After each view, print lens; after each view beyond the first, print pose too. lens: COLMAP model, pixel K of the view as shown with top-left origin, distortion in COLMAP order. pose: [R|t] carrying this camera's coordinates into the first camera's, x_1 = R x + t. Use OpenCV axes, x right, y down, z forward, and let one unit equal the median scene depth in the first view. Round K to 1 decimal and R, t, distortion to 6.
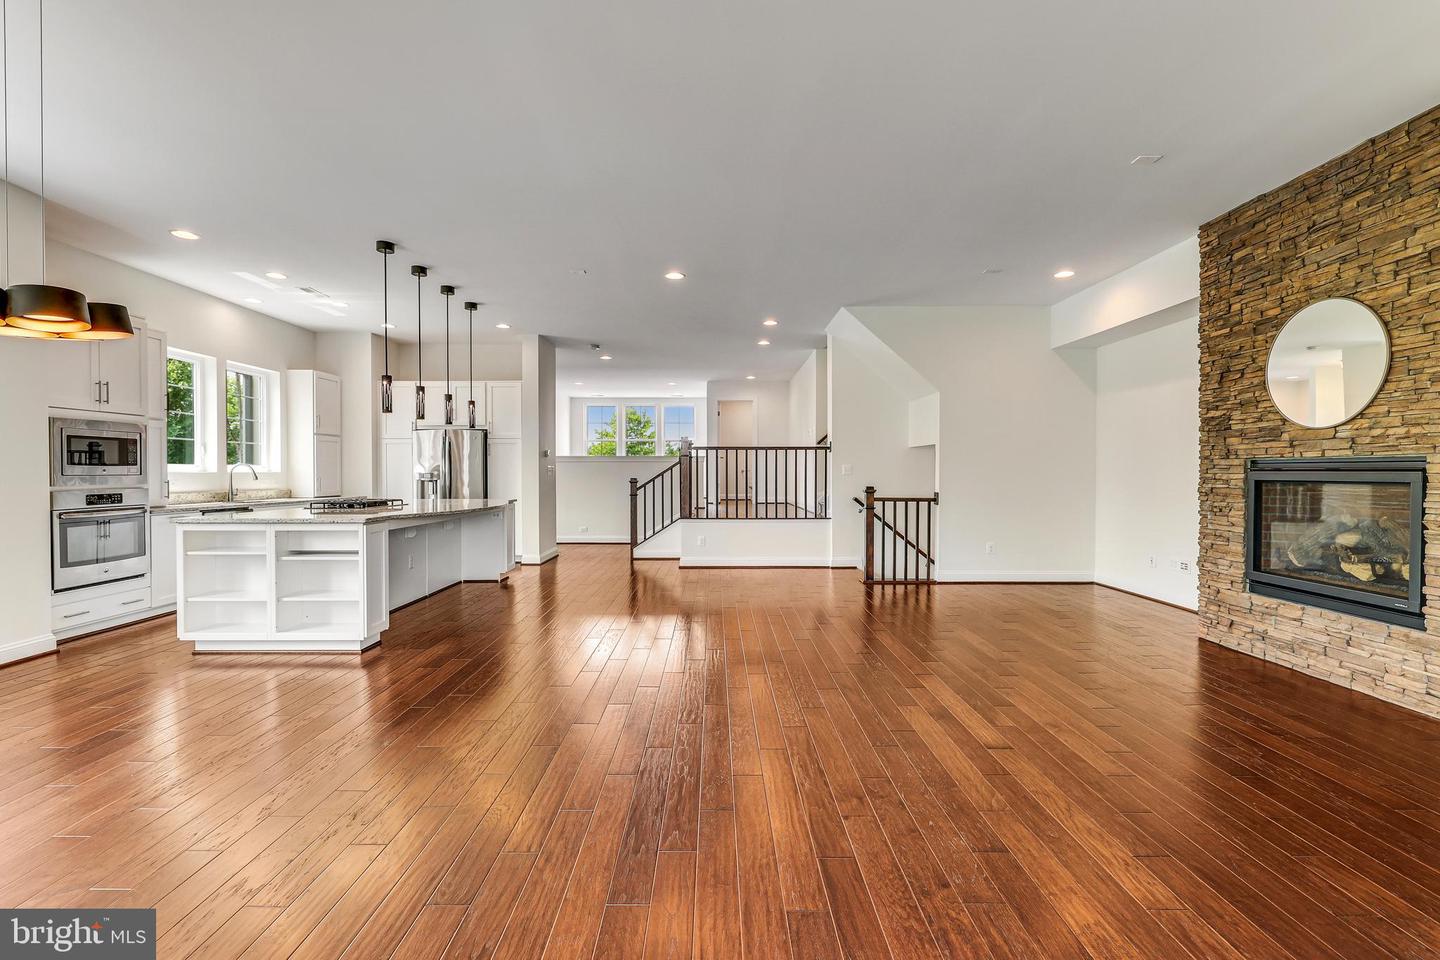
lens RADIAL K [[655.3, 0, 717.2], [0, 655.3, 477.1], [0, 0, 1]] dist [0.001216, -0.000064]
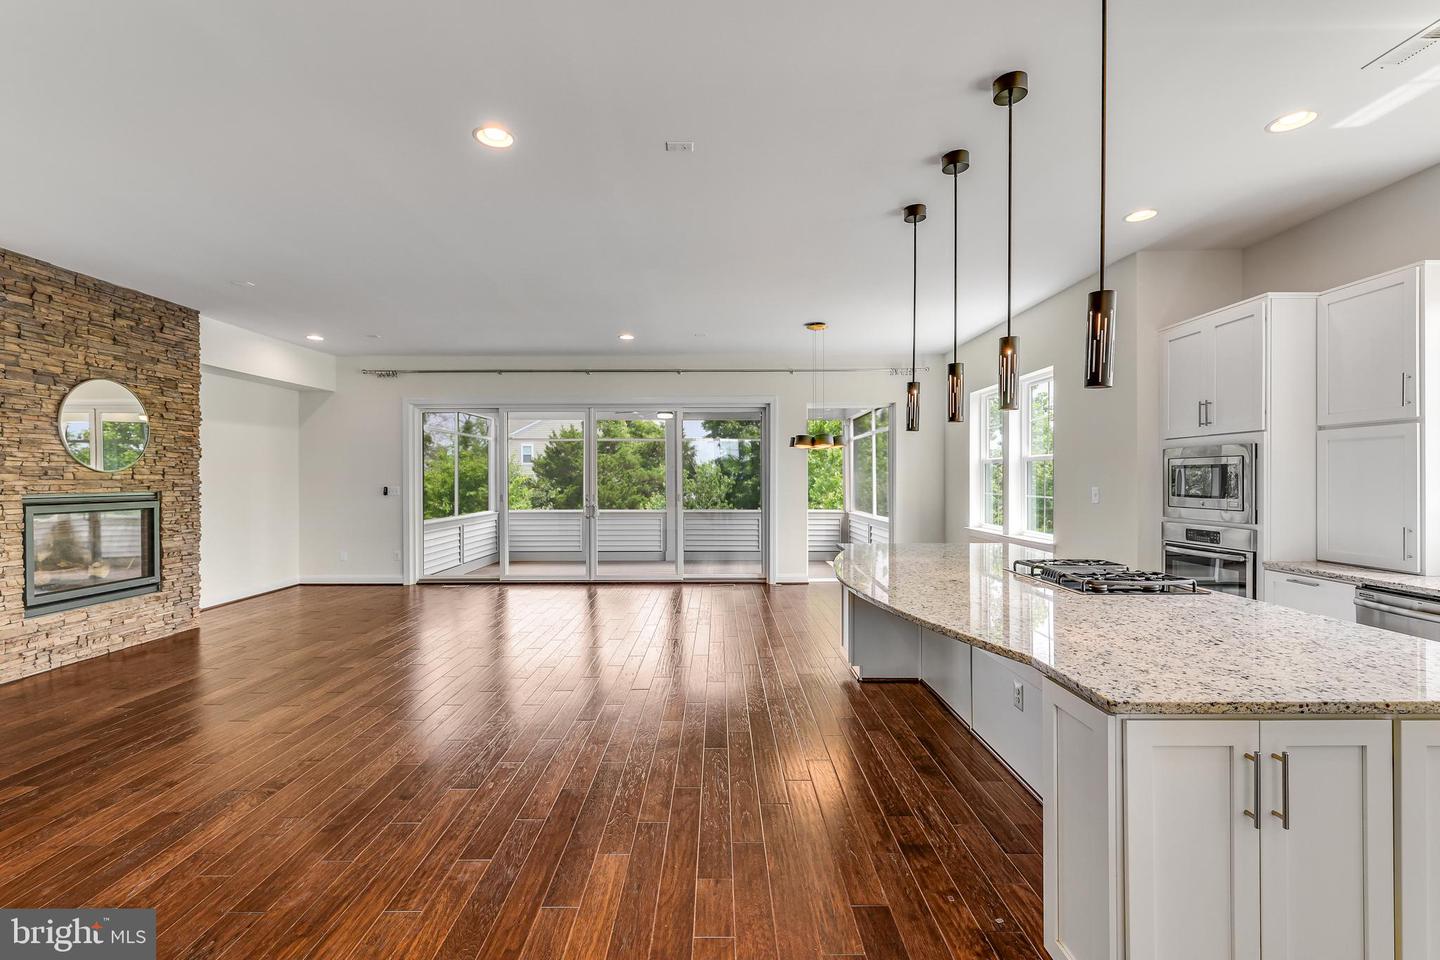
lens RADIAL K [[641.6, 0, 720.0], [0, 641.6, 480.0], [0, 0, 1]] dist [0.001825, -0.000101]
pose [[-0.999985, 0.003990, 0.003624, -0.319758], [0.004030, 0.999930, 0.011099, -0.057070], [-0.003580, 0.011114, -0.999932, 1.990934]]
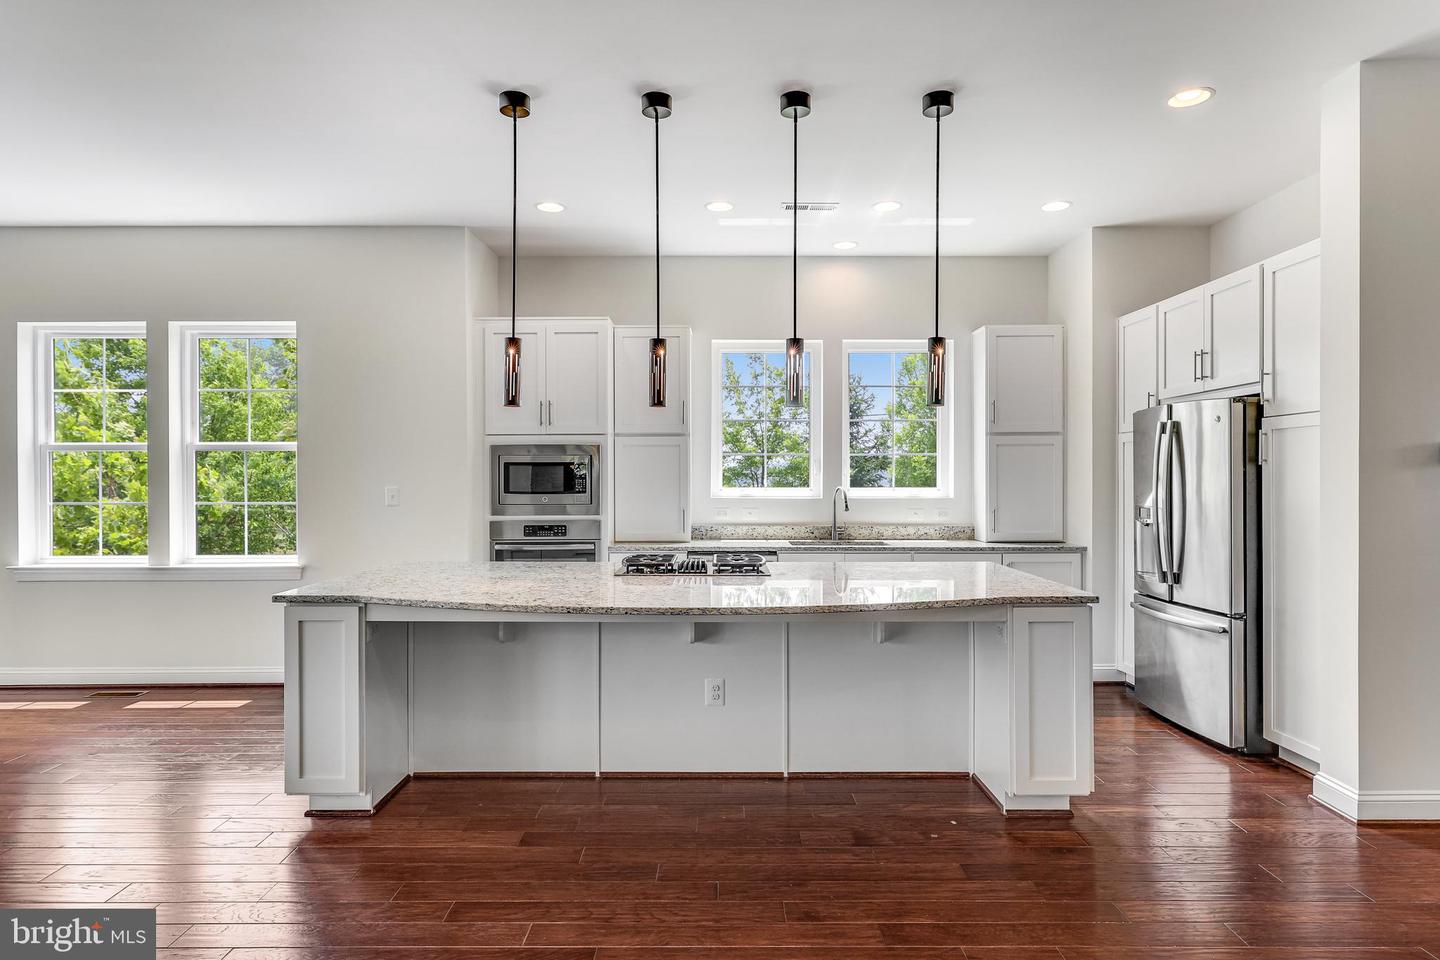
lens RADIAL K [[691.7, 0, 720.0], [0, 691.7, 480.0], [0, 0, 1]] dist [0.000513, 0.000080]
pose [[-0.039167, 0.007478, -0.999205, 0.008567], [-0.005688, 0.999954, 0.007706, -0.048951], [0.999217, 0.005985, -0.039122, 1.372294]]
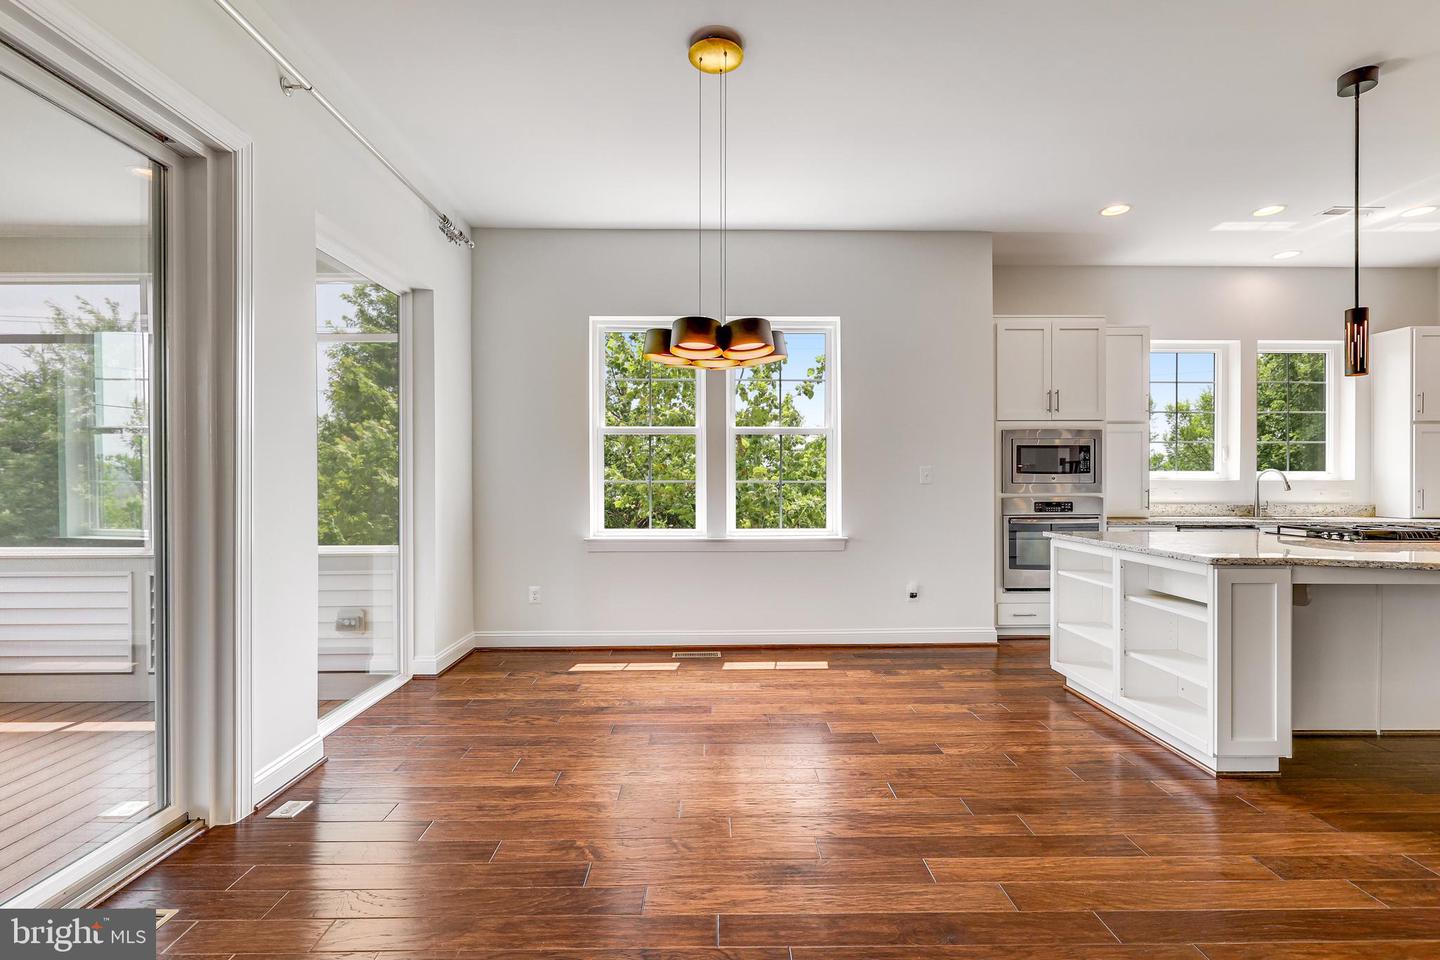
lens RADIAL K [[641.6, 0, 720.0], [0, 641.6, 480.0], [0, 0, 1]] dist [0.001825, -0.000101]
pose [[0.009390, 0.002113, -0.999954, 0.049397], [-0.007842, 0.999967, 0.002039, -0.006257], [0.999925, 0.007822, 0.009406, 0.514351]]
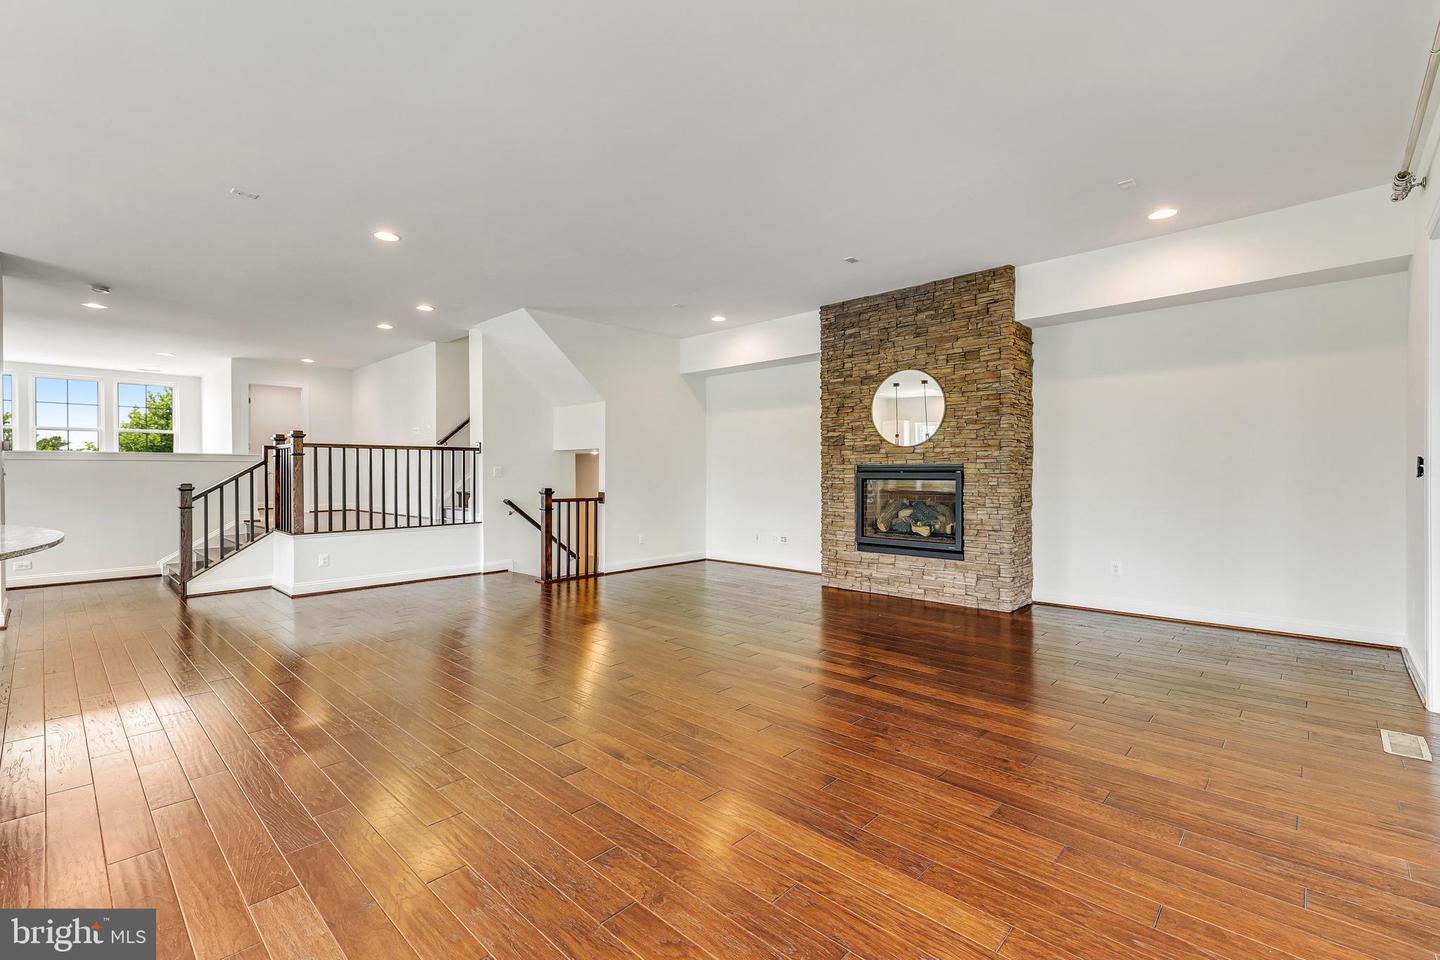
lens RADIAL K [[623.0, 0, 716.7], [0, 623.0, 475.5], [0, 0, 1]] dist [0.000549, 0.000031]
pose [[0.691050, -0.007012, 0.722773, -0.467838], [0.009717, 0.999953, 0.000410, -0.005908], [-0.722742, 0.006740, 0.691085, 0.218356]]
